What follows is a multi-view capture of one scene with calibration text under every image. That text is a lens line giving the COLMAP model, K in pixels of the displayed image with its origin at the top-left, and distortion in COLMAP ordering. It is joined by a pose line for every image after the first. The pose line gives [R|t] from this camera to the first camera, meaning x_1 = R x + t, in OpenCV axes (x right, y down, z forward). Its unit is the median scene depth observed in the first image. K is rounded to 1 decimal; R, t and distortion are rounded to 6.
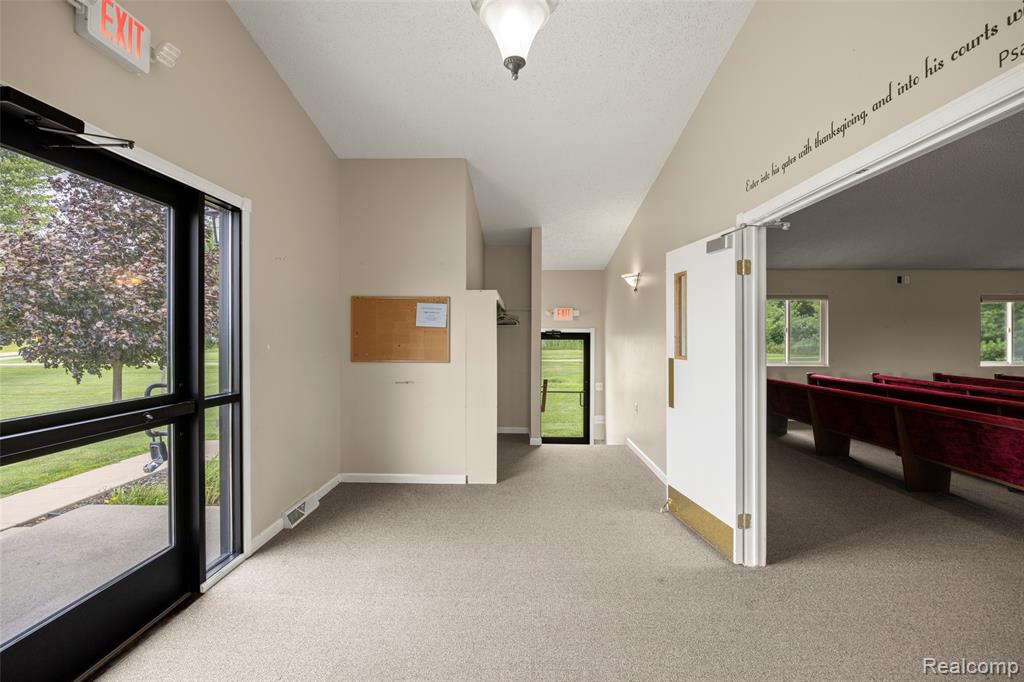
lens RADIAL K [[477.1, 0, 511.1], [0, 477.1, 336.9], [0, 0, 1]] dist [-0.000734, -0.000188]
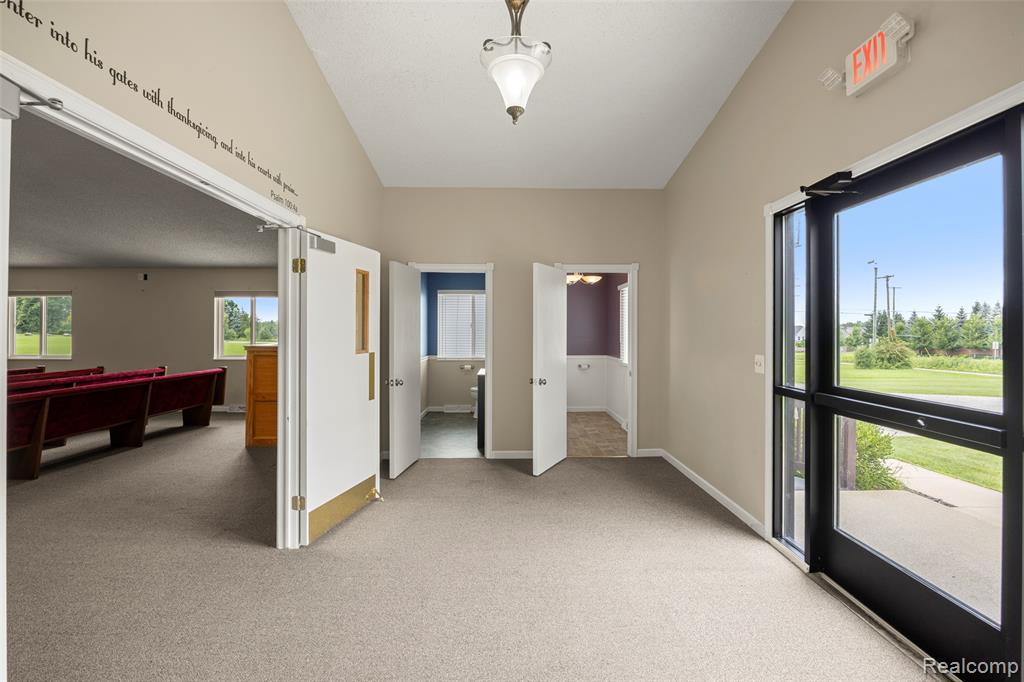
lens RADIAL K [[477.1, 0, 514.0], [0, 477.1, 338.8], [0, 0, 1]] dist [-0.000734, -0.000188]
pose [[-0.999732, -0.008189, -0.021642, 0.031205], [-0.008336, 0.999943, 0.006737, 0.003003], [0.021585, 0.006915, -0.999743, 1.970736]]
